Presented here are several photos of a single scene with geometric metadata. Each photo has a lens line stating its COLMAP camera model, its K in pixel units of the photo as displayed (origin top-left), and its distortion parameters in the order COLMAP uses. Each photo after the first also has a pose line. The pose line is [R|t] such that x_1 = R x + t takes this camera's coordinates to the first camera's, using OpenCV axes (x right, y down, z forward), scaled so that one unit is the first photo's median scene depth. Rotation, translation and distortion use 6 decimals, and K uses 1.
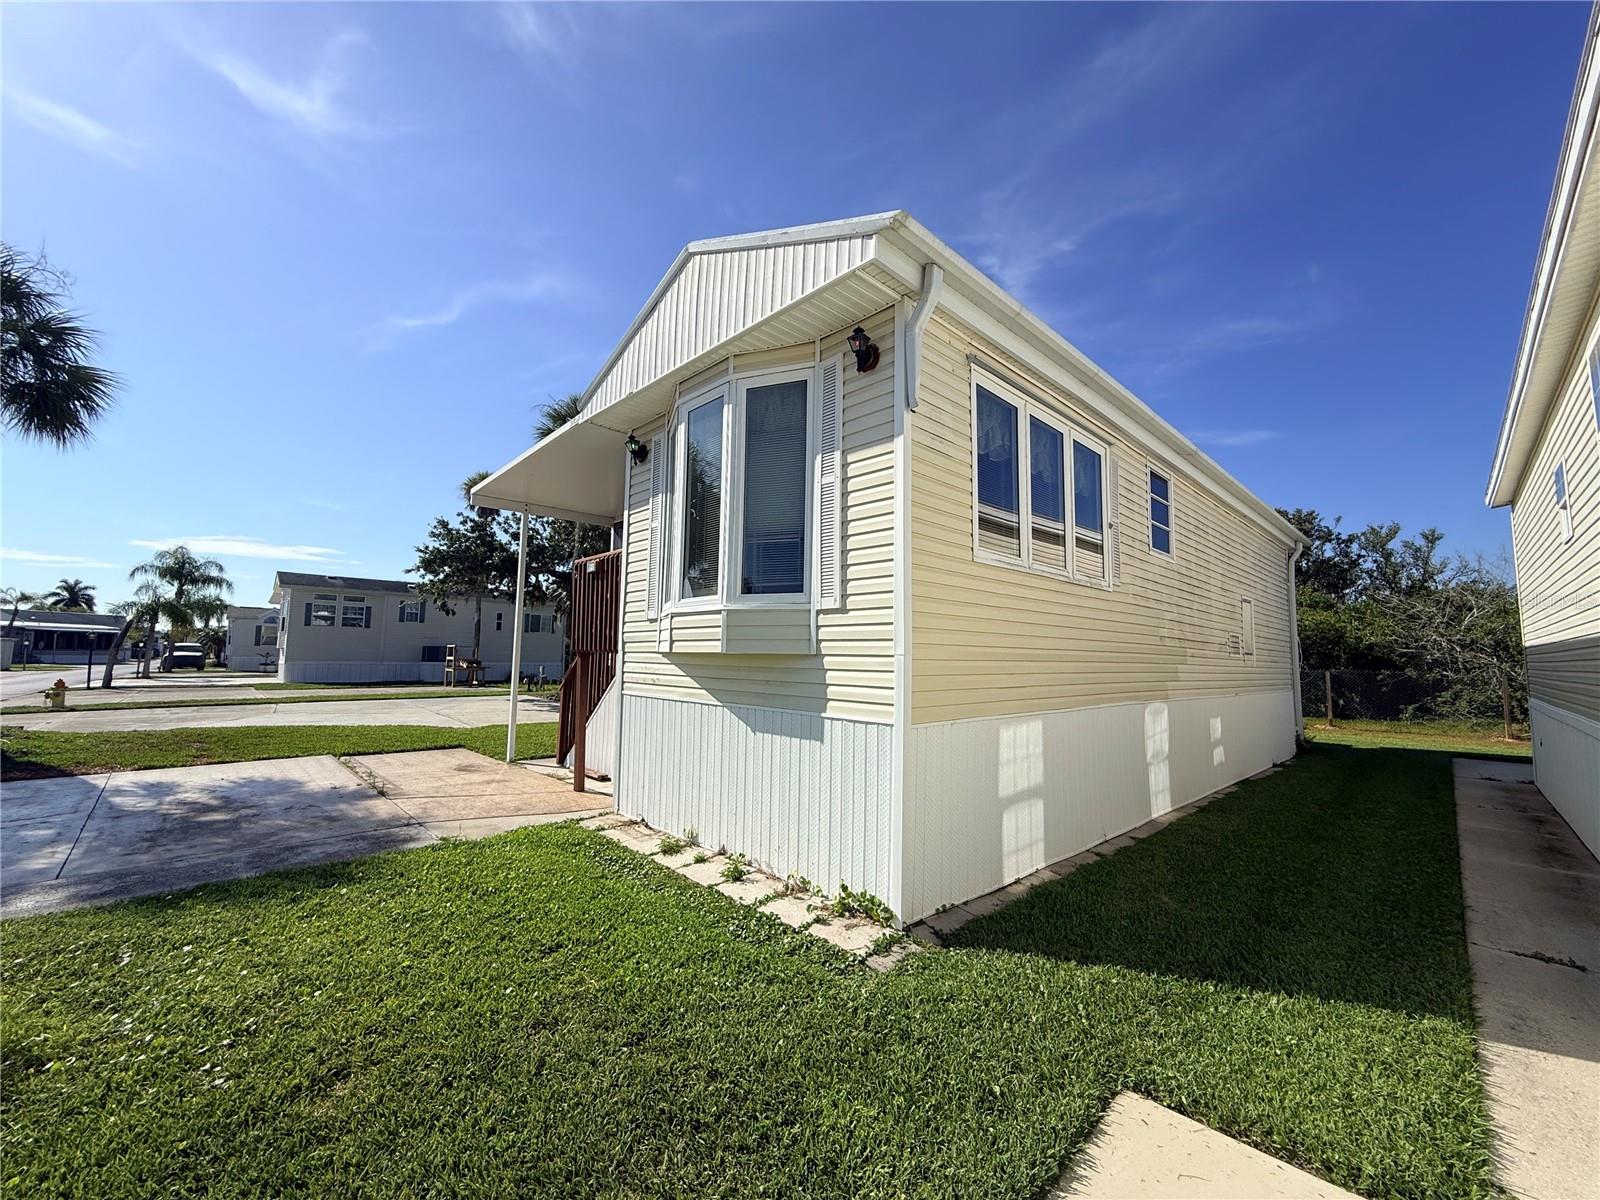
lens RADIAL K [[640.2, 0, 794.7], [0, 640.2, 599.3], [0, 0, 1]] dist [0.000925, 0.000129]
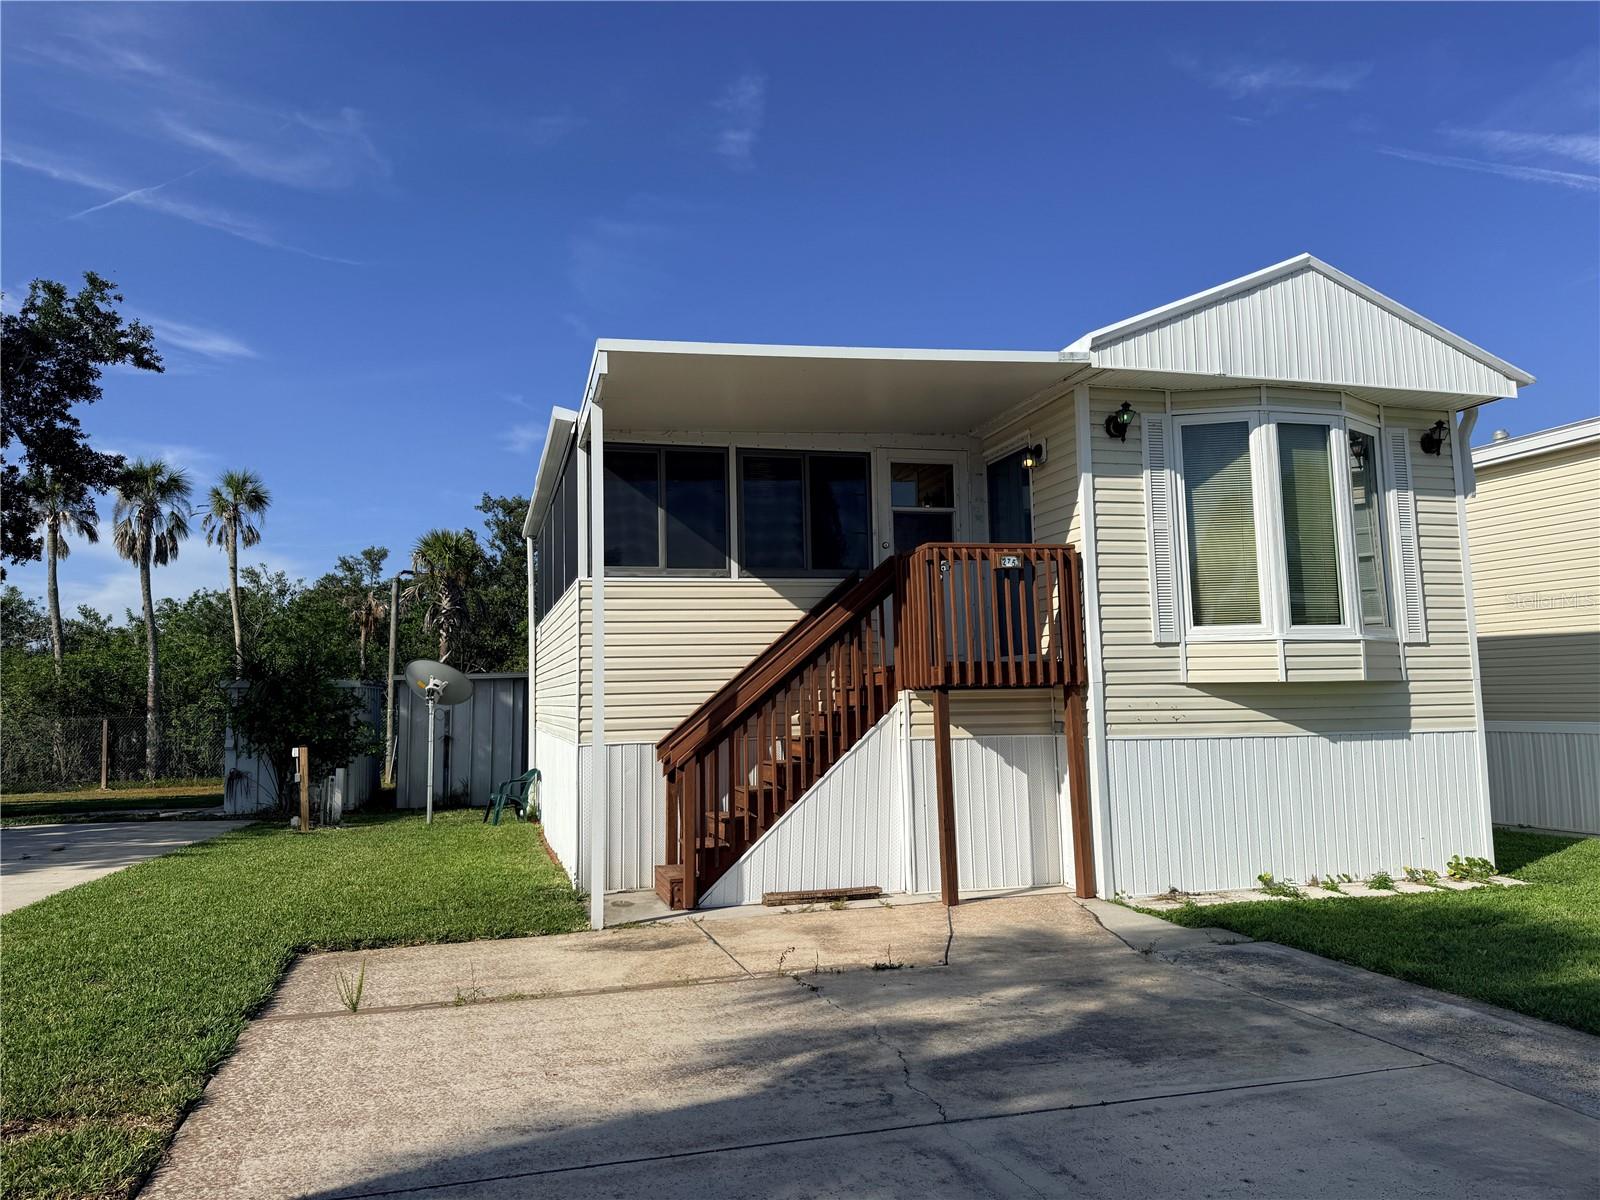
lens RADIAL K [[1075.2, 0, 711.1], [0, 1075.2, 599.9], [0, 0, 1]] dist [0.072887, -0.111259]
pose [[0.511494, 0.062603, 0.857003, -1.975726], [-0.053293, 0.997734, -0.041076, 0.074373], [-0.857632, -0.024662, 0.513672, 0.911602]]
